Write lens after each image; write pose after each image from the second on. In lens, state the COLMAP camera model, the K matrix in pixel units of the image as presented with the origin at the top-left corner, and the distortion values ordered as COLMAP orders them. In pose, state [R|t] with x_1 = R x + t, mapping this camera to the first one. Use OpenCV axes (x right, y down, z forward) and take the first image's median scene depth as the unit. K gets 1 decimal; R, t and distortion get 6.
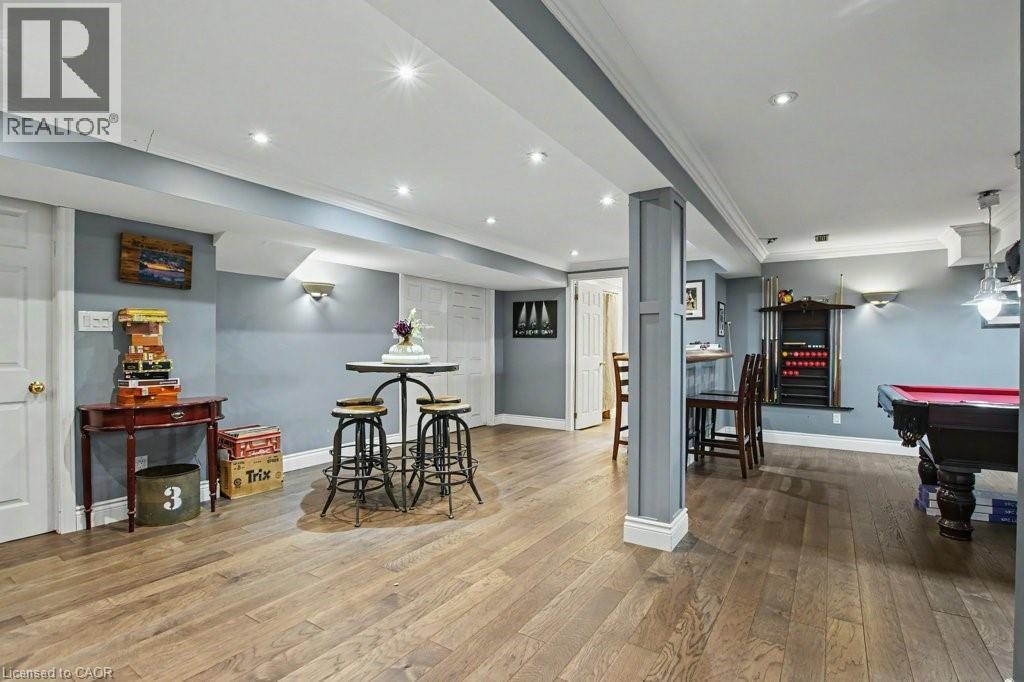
lens RADIAL K [[477.7, 0, 508.4], [0, 477.7, 348.1], [0, 0, 1]] dist [-0.023314, -0.000806]
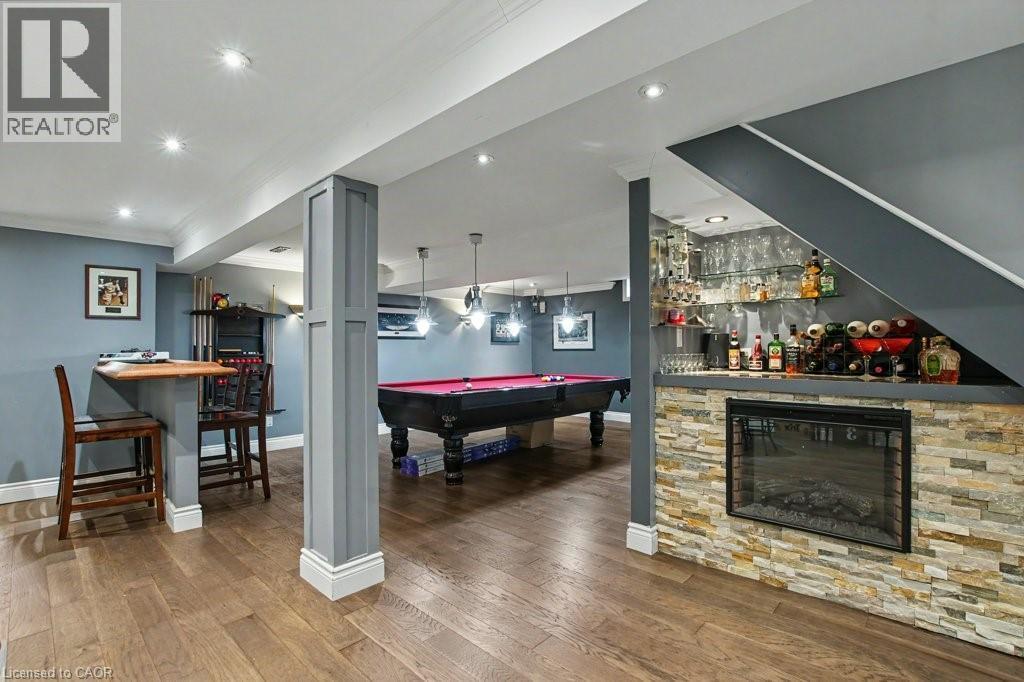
lens RADIAL K [[477.7, 0, 508.9], [0, 477.7, 341.8], [0, 0, 1]] dist [-0.023314, -0.000806]
pose [[0.166829, 0.011416, 0.985920, -0.247616], [0.009297, 0.999870, -0.013150, -0.008877], [-0.985942, 0.011360, 0.166701, 0.282149]]
